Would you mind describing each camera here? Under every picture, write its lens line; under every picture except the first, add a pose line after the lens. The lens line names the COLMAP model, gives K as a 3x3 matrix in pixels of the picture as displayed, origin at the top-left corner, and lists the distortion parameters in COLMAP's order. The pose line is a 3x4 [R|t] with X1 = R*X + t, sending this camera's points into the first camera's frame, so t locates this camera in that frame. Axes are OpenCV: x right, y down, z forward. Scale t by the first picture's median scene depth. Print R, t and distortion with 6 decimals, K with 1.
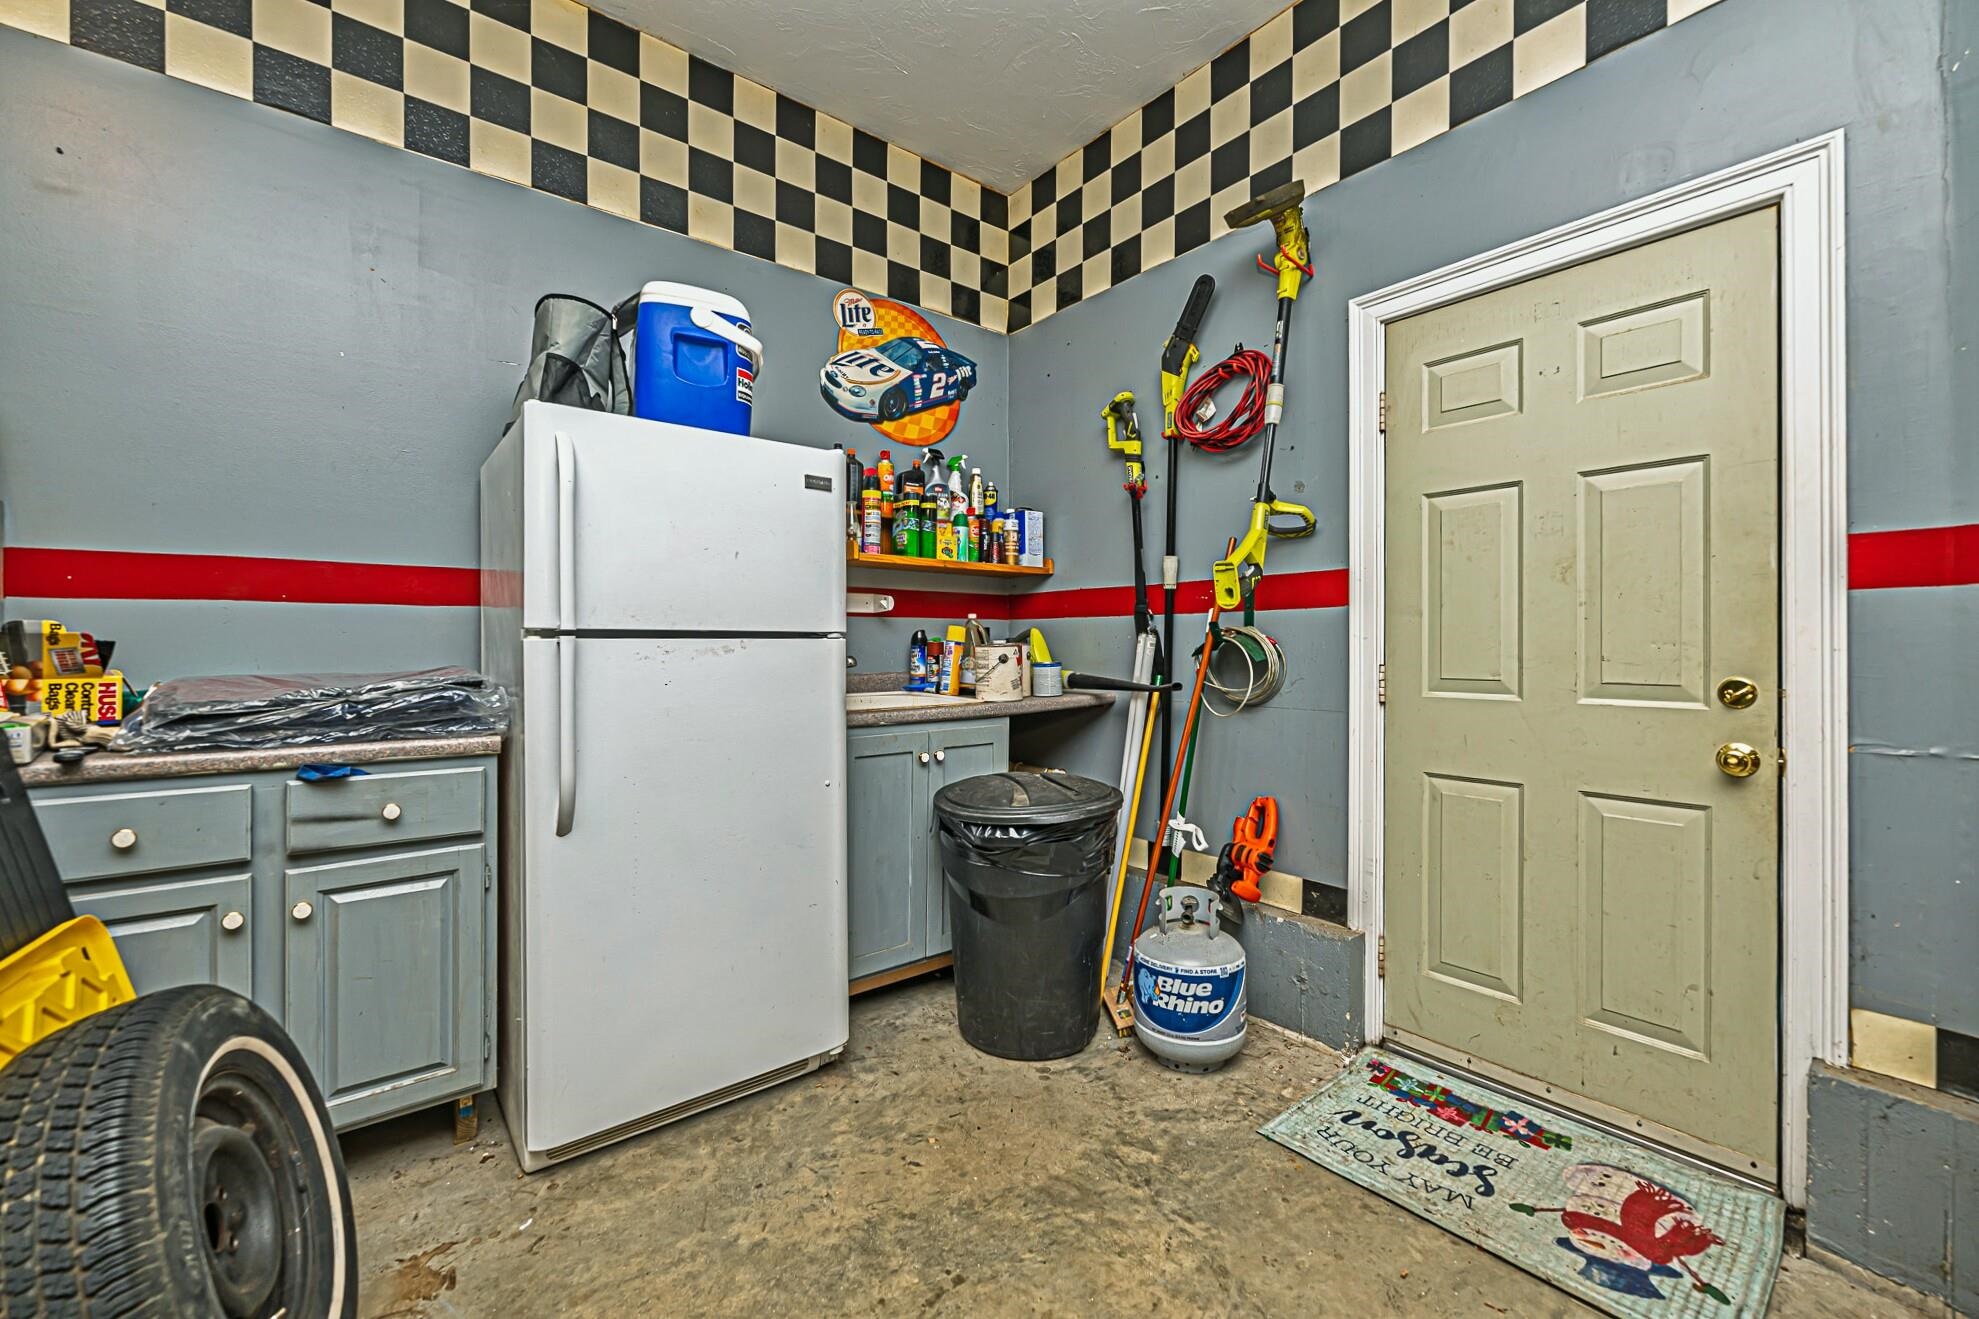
lens RADIAL K [[805.6, 0, 984.6], [0, 805.6, 648.8], [0, 0, 1]] dist [0.000021, -0.000066]
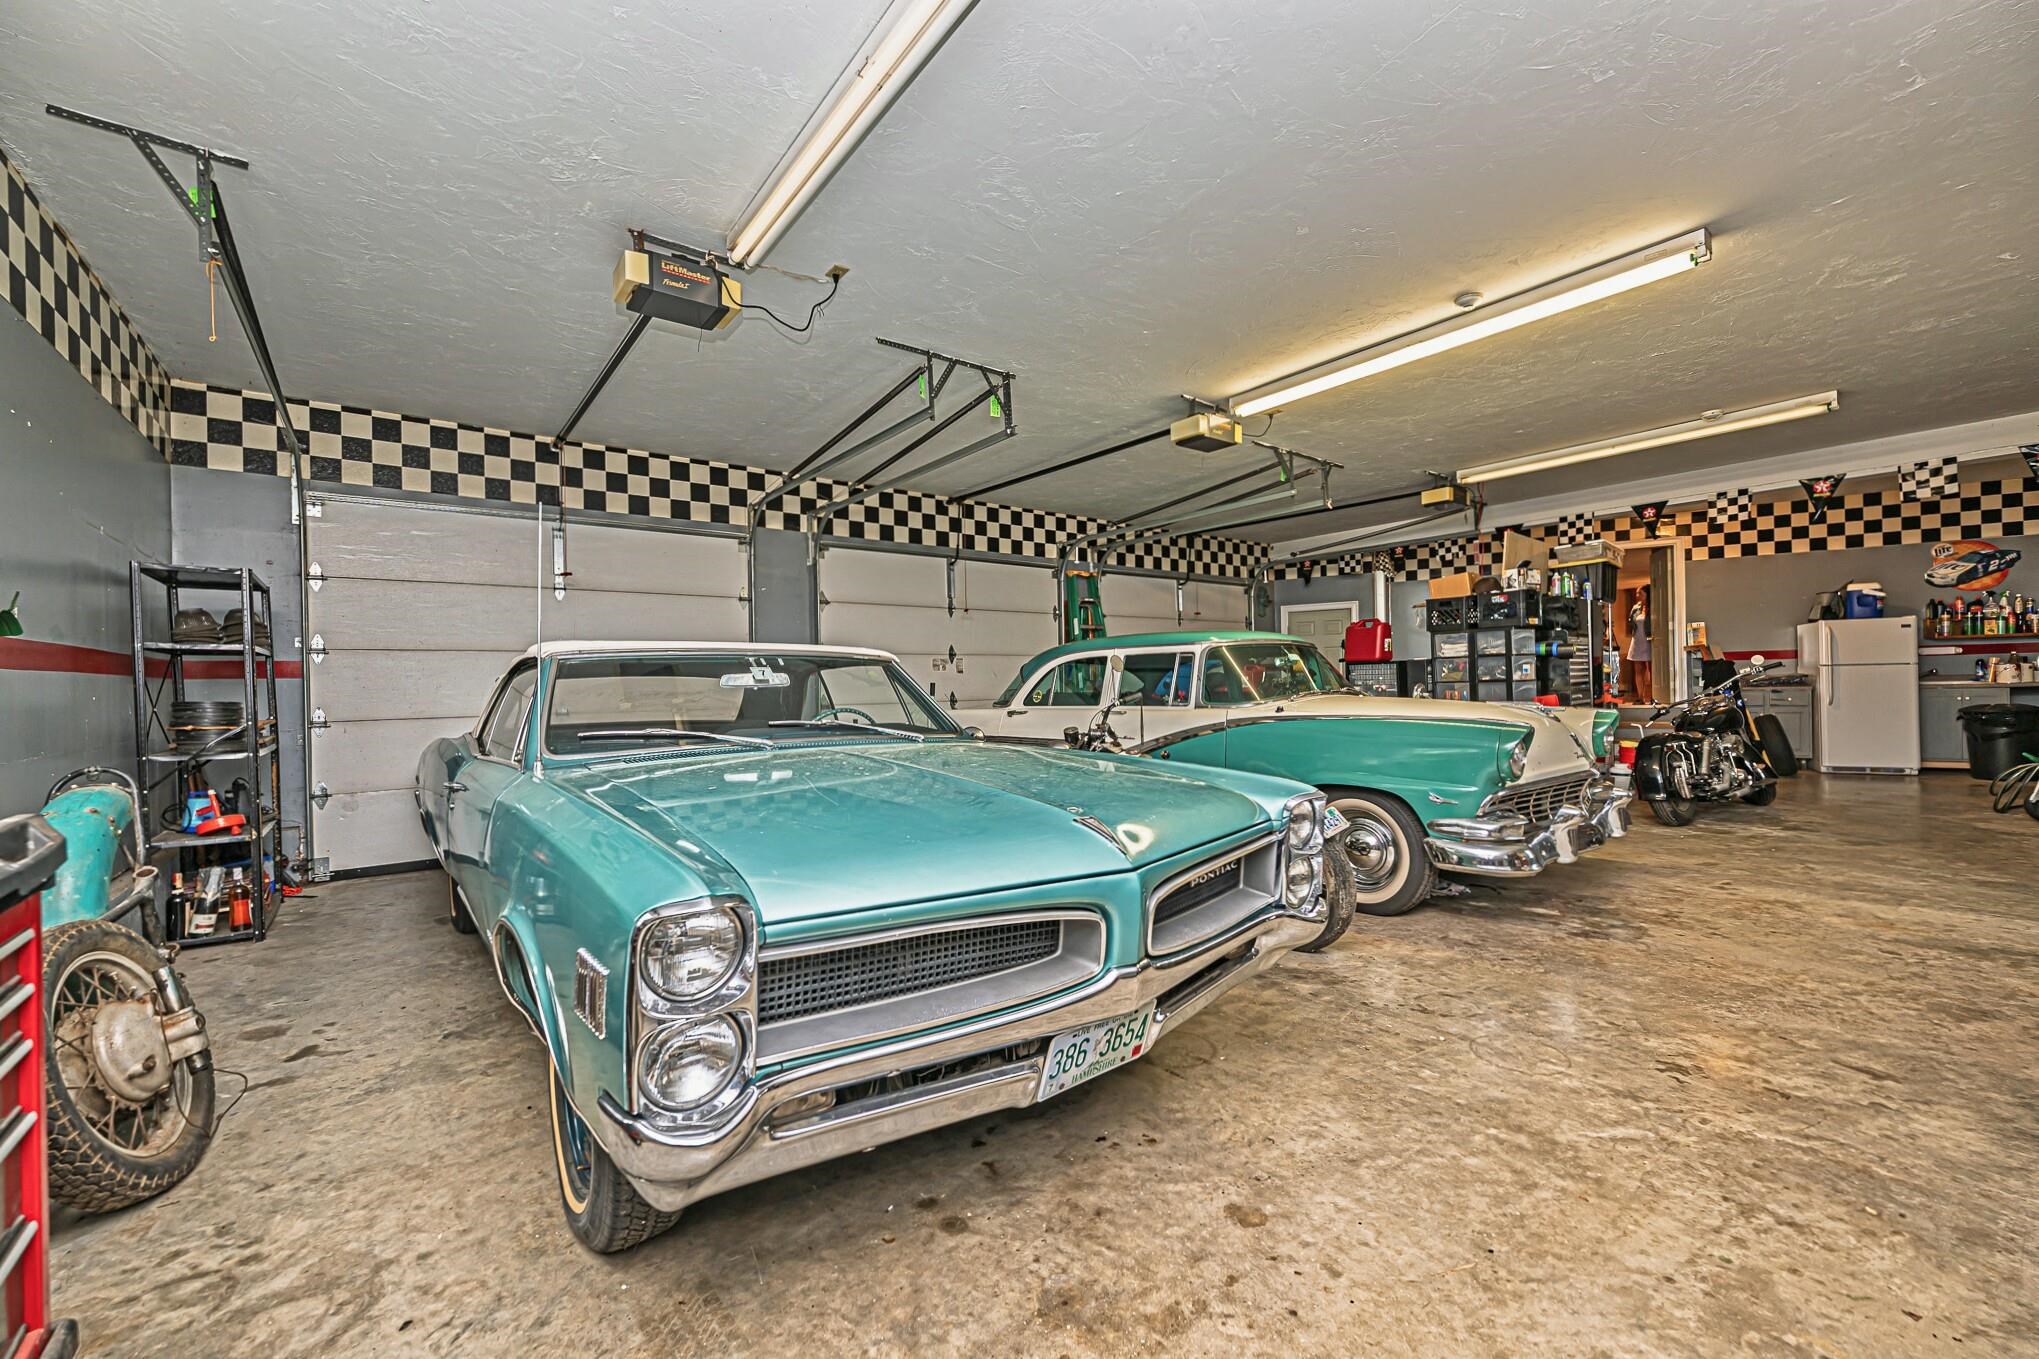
lens RADIAL K [[830.0, 0, 1013.3], [0, 830.0, 681.4], [0, 0, 1]] dist [0.000021, -0.000066]
pose [[0.368074, -0.011869, -0.929721, 1.317579], [0.014612, 0.999869, -0.006979, 0.025610], [0.929682, -0.011016, 0.368199, -3.069646]]
